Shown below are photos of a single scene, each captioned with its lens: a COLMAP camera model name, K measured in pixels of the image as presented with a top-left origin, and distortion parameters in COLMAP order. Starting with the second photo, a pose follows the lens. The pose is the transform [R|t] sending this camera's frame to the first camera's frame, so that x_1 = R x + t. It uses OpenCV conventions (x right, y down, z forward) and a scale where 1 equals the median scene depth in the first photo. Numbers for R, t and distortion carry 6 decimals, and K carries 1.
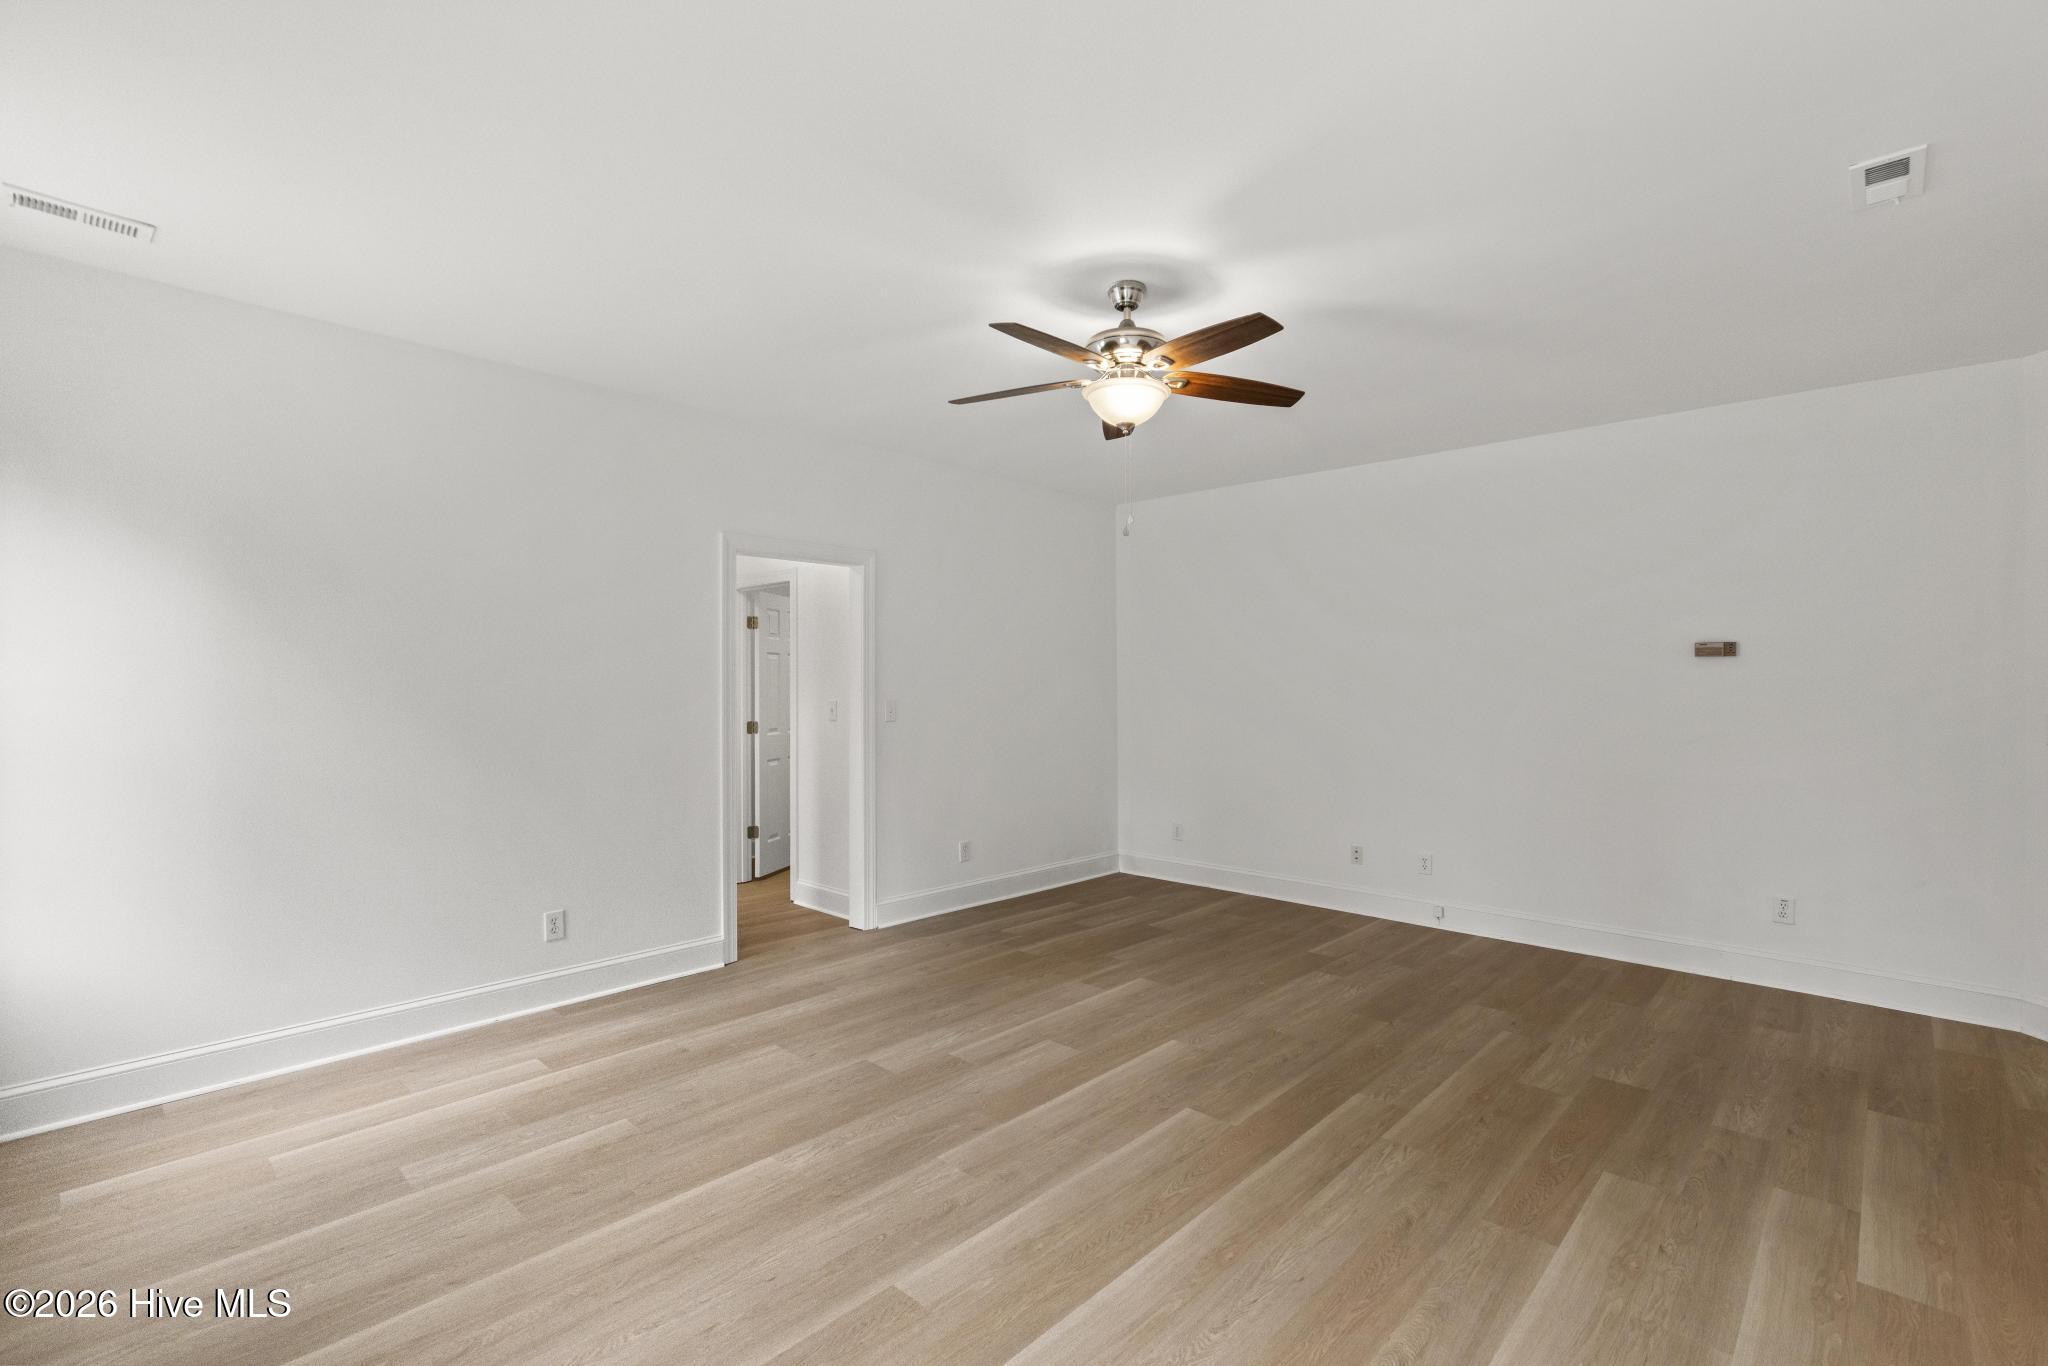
lens RADIAL K [[913.9, 0, 1034.9], [0, 913.9, 689.3], [0, 0, 1]] dist [0.001543, 0.000440]
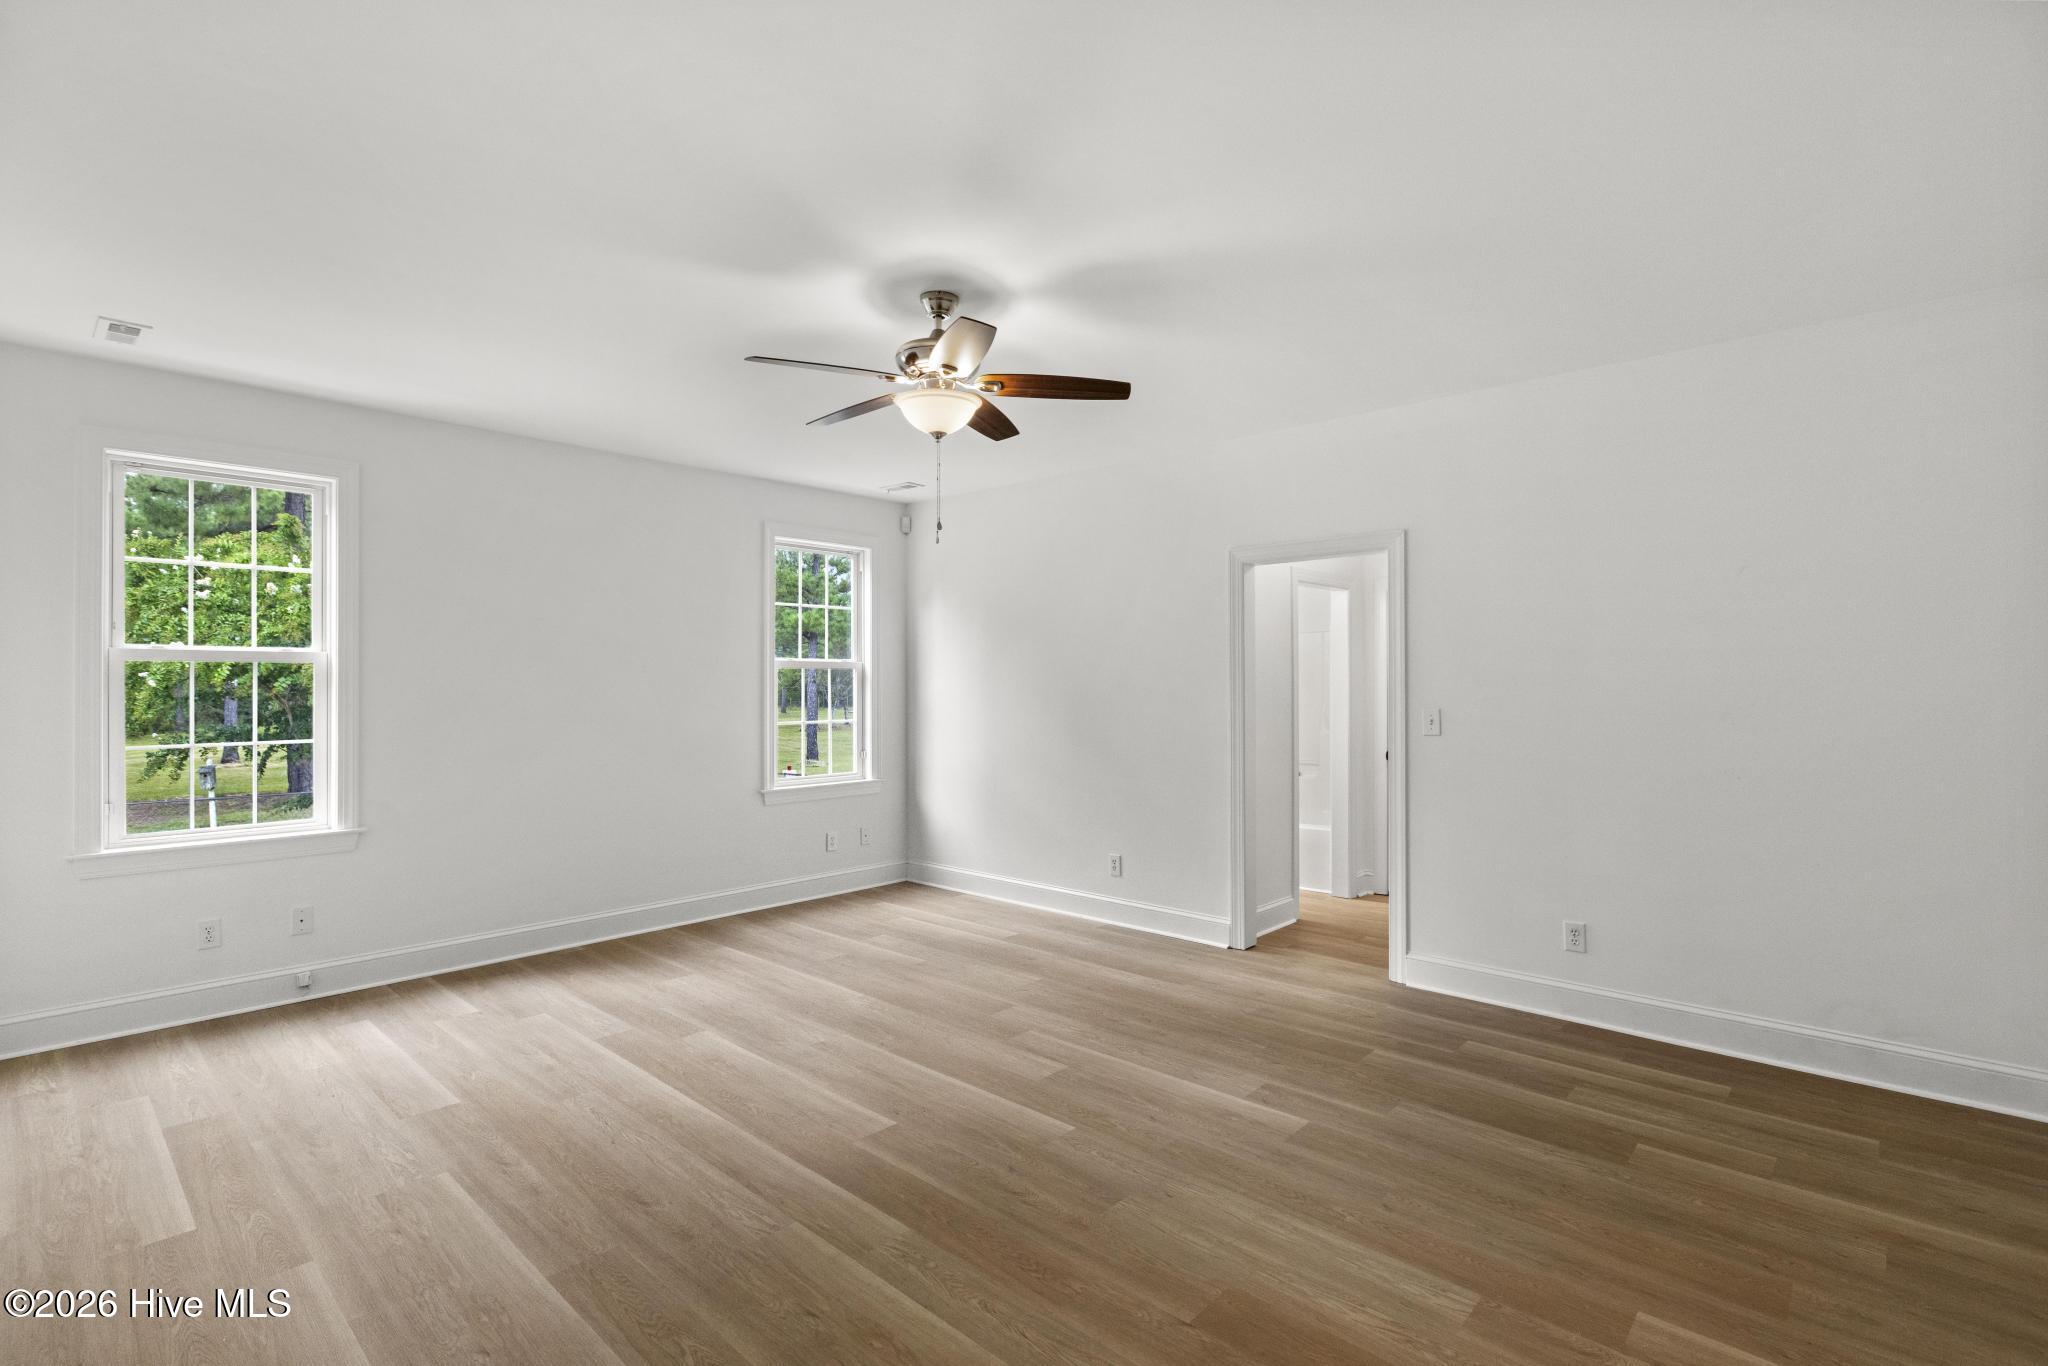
lens RADIAL K [[967.9, 0, 1037.8], [0, 967.9, 678.1], [0, 0, 1]] dist [-0.005450, -0.002184]
pose [[0.005465, -0.009090, -0.999944, 1.109662], [-0.005199, 0.999945, -0.009119, -0.008263], [0.999972, 0.005249, 0.005418, 1.052144]]
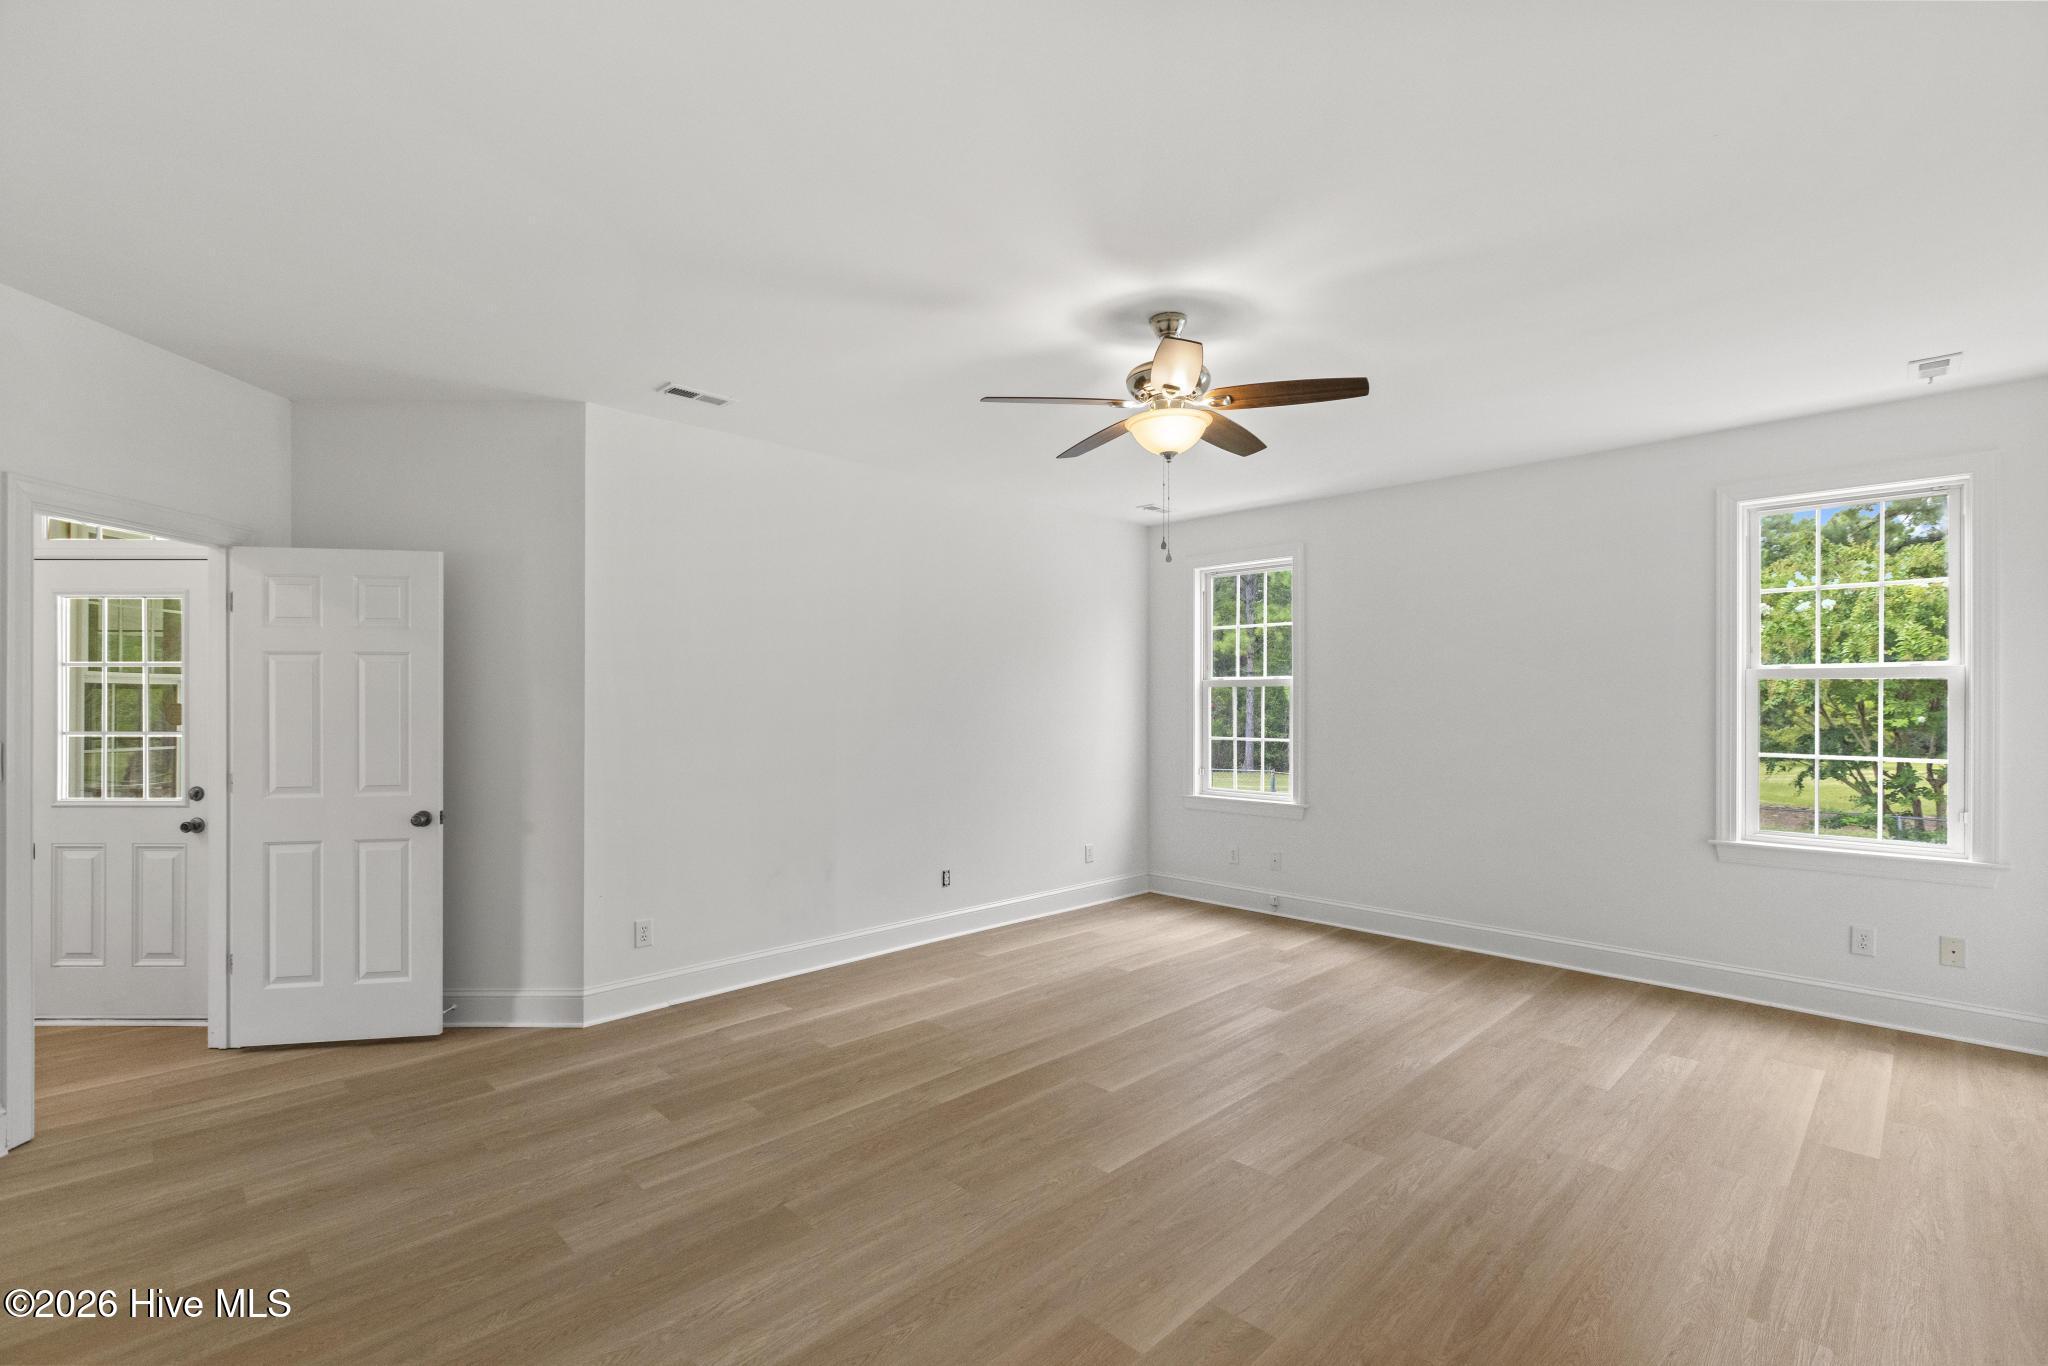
lens RADIAL K [[913.9, 0, 1015.3], [0, 913.9, 699.4], [0, 0, 1]] dist [0.001543, 0.000440]
pose [[-0.998577, -0.003568, 0.053213, 0.207922], [-0.003174, 0.999967, 0.007478, -0.023425], [-0.053238, 0.007298, -0.998555, 1.941317]]
